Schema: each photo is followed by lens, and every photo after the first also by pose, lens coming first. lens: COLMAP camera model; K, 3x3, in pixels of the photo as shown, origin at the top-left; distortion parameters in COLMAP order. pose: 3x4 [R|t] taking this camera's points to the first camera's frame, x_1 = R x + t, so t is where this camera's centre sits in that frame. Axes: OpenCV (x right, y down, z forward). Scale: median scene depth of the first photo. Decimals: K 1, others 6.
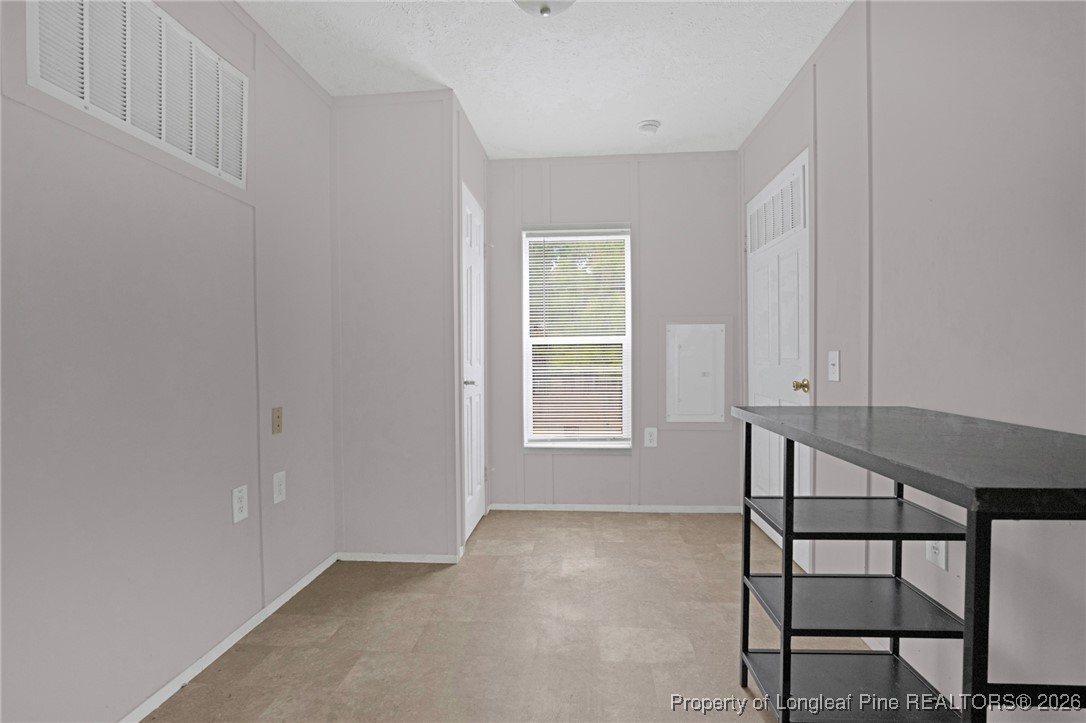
lens RADIAL K [[510.0, 0, 543.0], [0, 510.0, 361.5], [0, 0, 1]] dist [-0.003127, -0.000571]
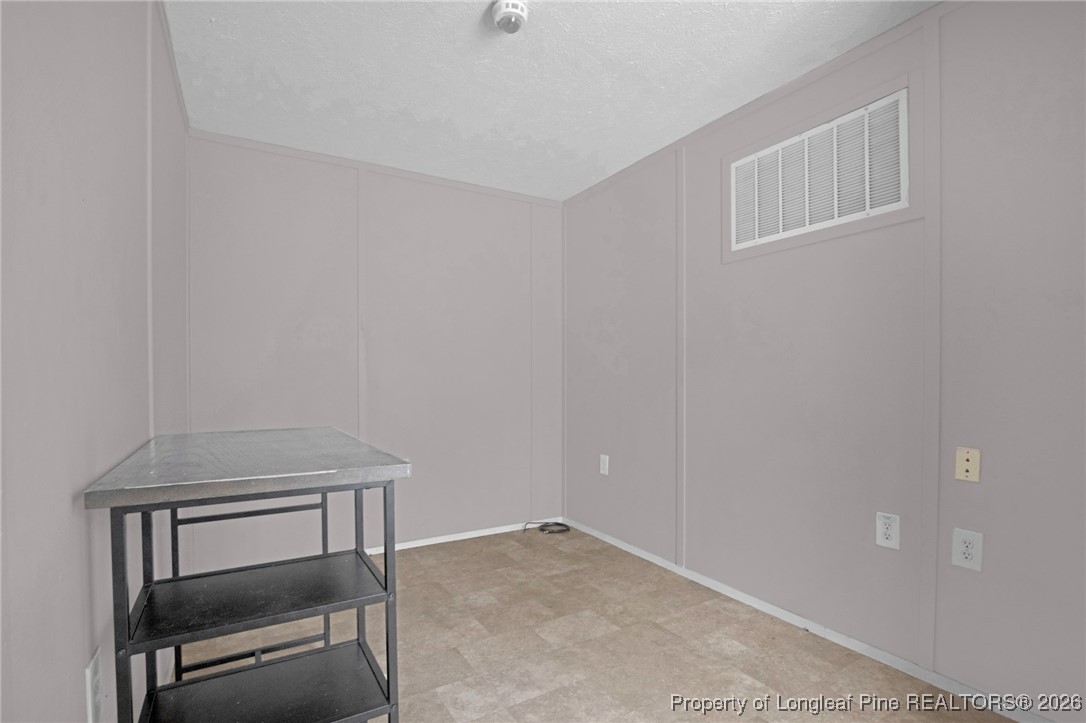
lens RADIAL K [[510.0, 0, 543.0], [0, 510.0, 361.5], [0, 0, 1]] dist [-0.003127, -0.000571]
pose [[-0.805158, -0.011038, -0.592957, 0.546182], [-0.000852, 0.999847, -0.017456, -0.033123], [0.593060, -0.013549, -0.805045, 1.416946]]
